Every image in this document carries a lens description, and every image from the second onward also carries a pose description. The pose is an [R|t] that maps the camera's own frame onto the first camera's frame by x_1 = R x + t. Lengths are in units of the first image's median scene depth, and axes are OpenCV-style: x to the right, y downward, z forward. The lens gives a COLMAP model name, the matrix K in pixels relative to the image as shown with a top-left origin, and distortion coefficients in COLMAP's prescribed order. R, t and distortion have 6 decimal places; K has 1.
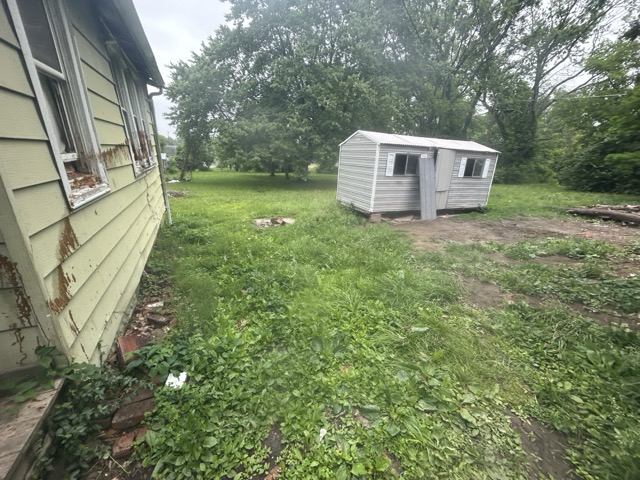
lens RADIAL K [[256.9, 0, 325.0], [0, 256.9, 241.8], [0, 0, 1]] dist [-0.002258, -0.000672]
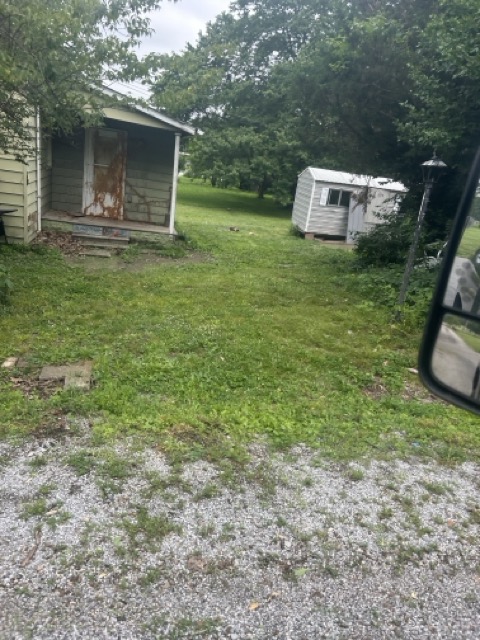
lens RADIAL K [[483.3, 0, 237.3], [0, 483.3, 321.1], [0, 0, 1]] dist [0.062894, -0.060017]
pose [[0.958479, 0.177461, -0.223214, 0.281055], [-0.180580, 0.983539, 0.006530, 0.218348], [0.220699, 0.034049, 0.974747, -0.838521]]
